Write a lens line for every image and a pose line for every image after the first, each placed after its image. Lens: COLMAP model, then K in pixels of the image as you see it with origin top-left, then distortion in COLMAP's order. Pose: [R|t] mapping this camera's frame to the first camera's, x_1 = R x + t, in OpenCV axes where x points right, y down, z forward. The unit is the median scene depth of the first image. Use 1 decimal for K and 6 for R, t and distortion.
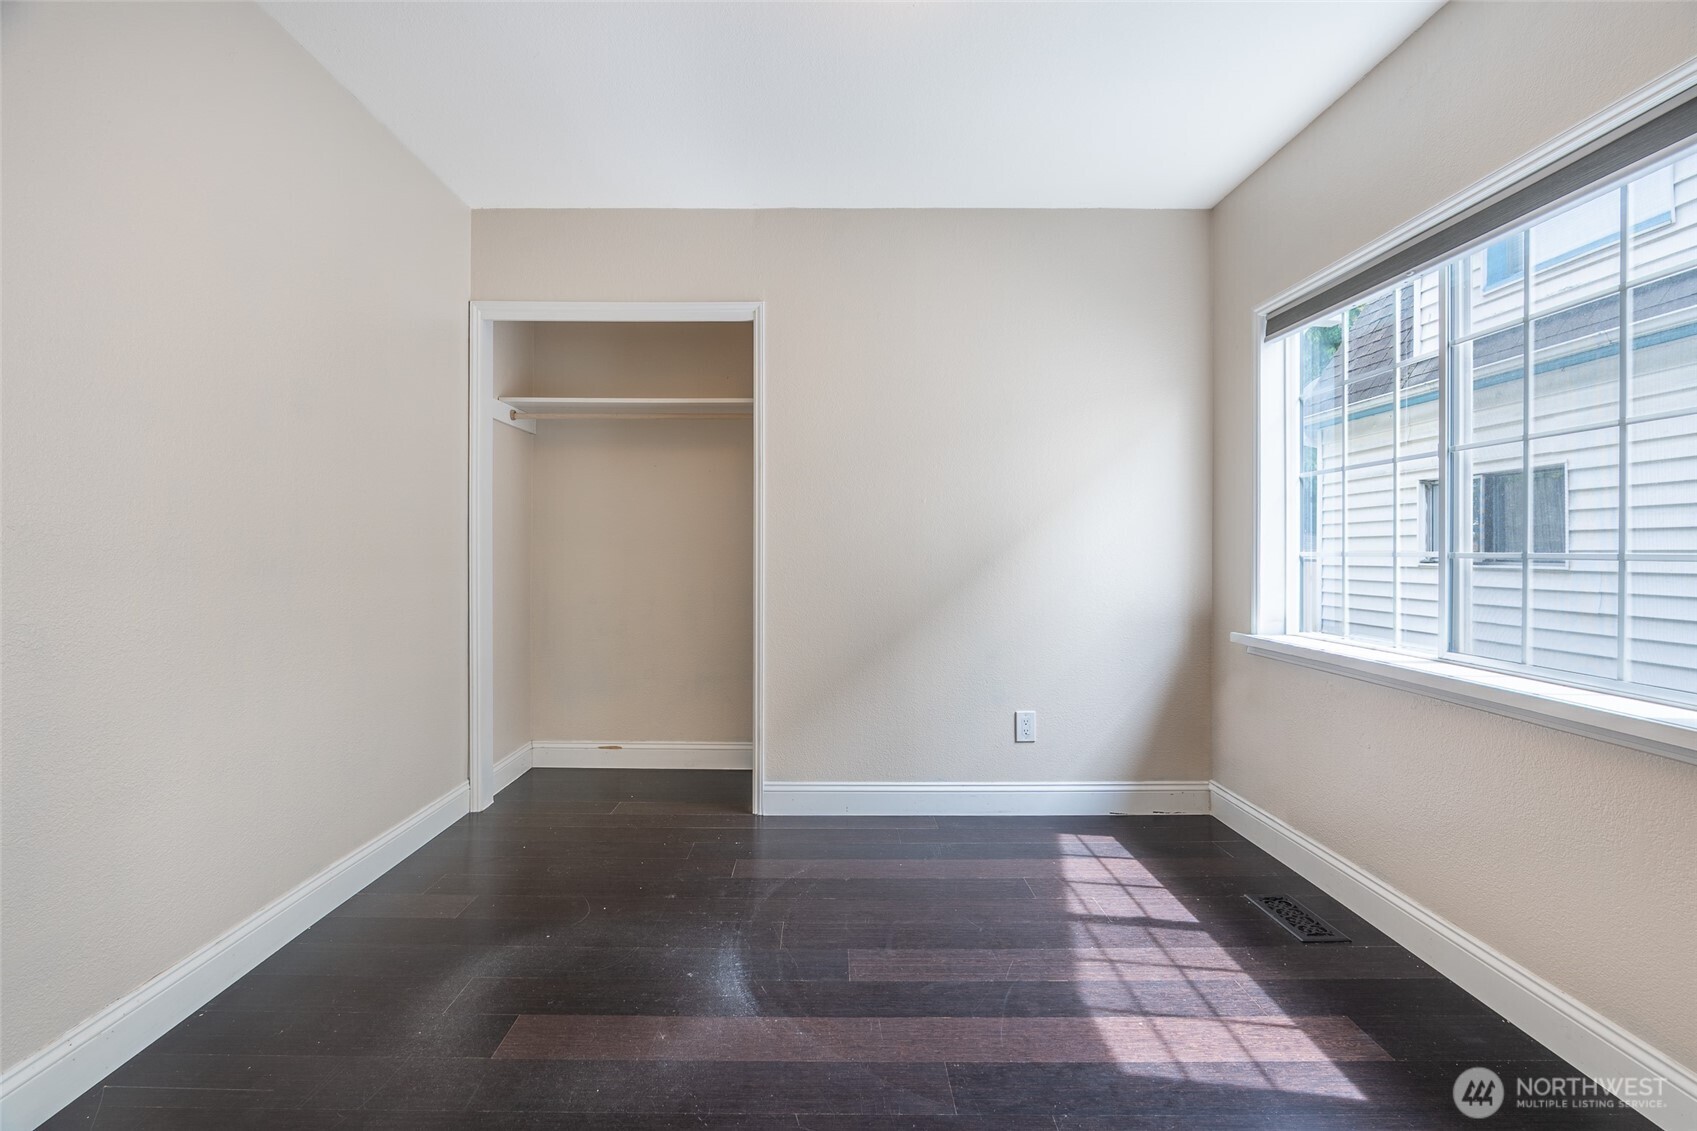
lens RADIAL K [[771.7, 0, 838.3], [0, 771.7, 552.9], [0, 0, 1]] dist [-0.002039, 0.000489]
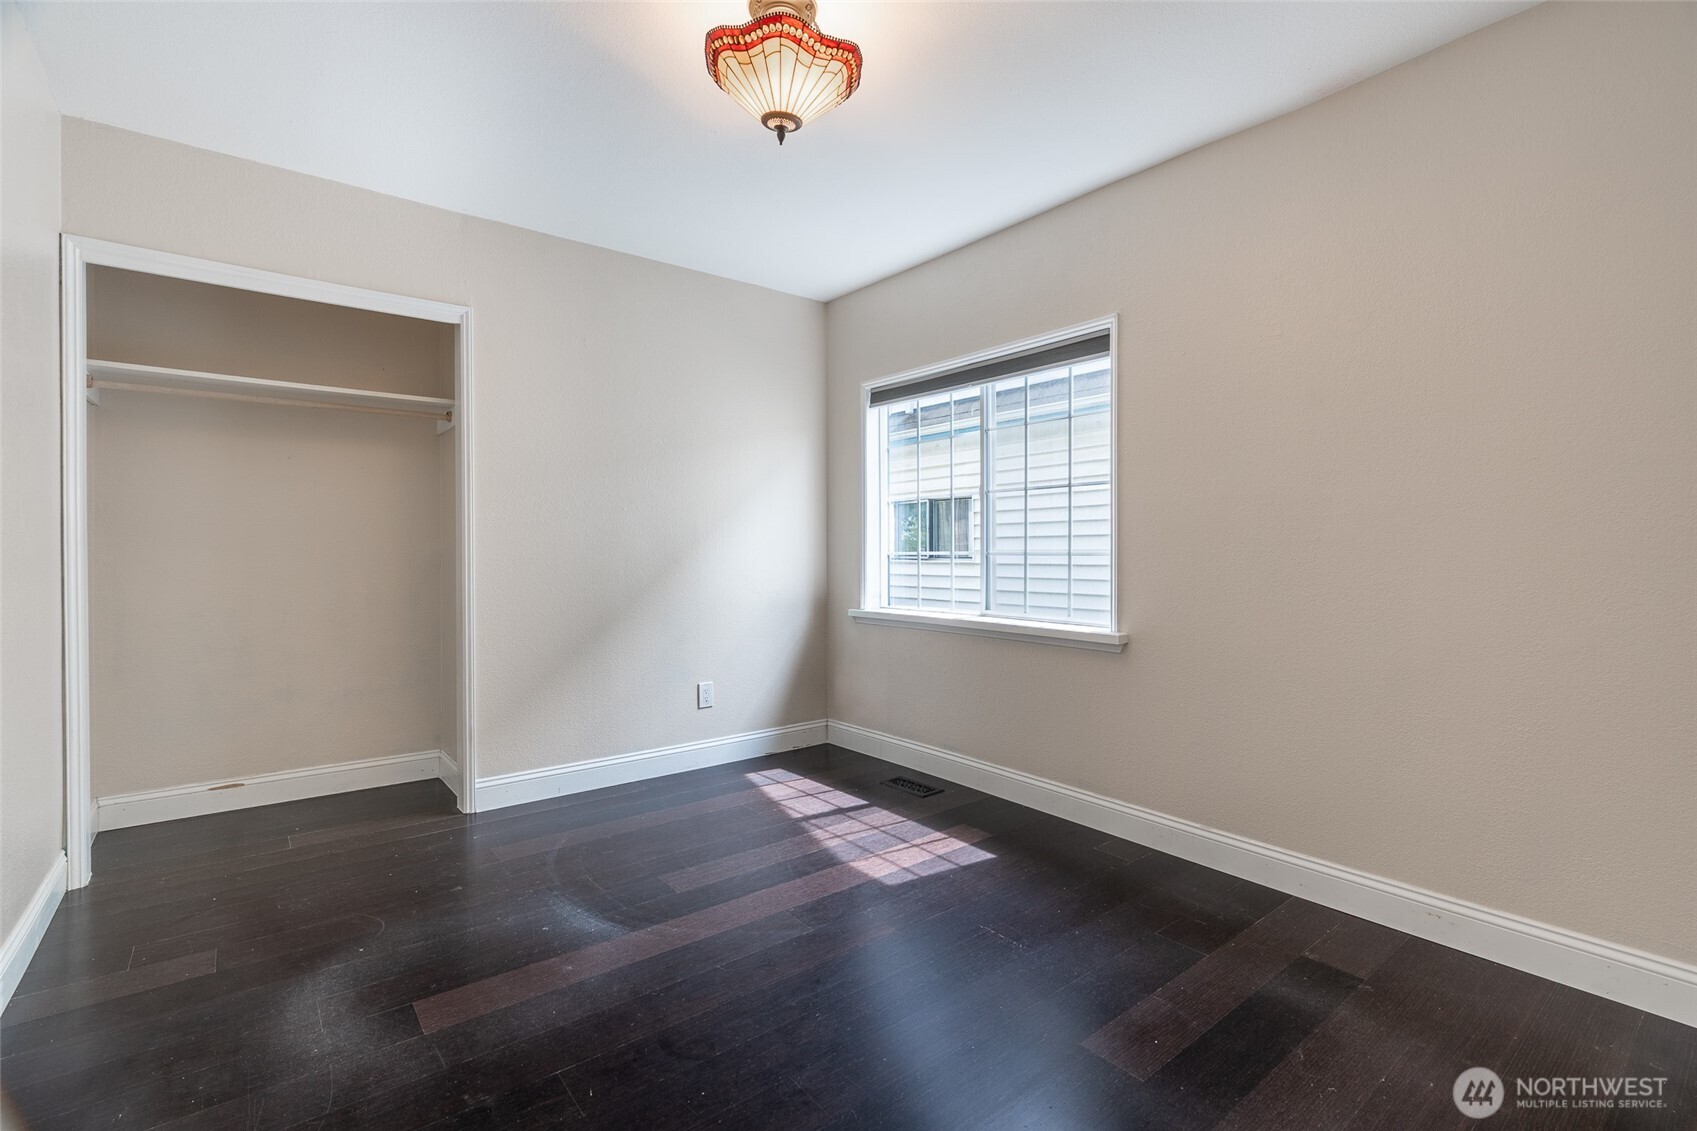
lens RADIAL K [[755.2, 0, 853.9], [0, 755.2, 557.2], [0, 0, 1]] dist [-0.000865, 0.000438]
pose [[0.783735, -0.008903, 0.621031, -0.428136], [0.006090, 0.999959, 0.006649, -0.001080], [-0.621065, -0.001429, 0.783758, -0.120189]]
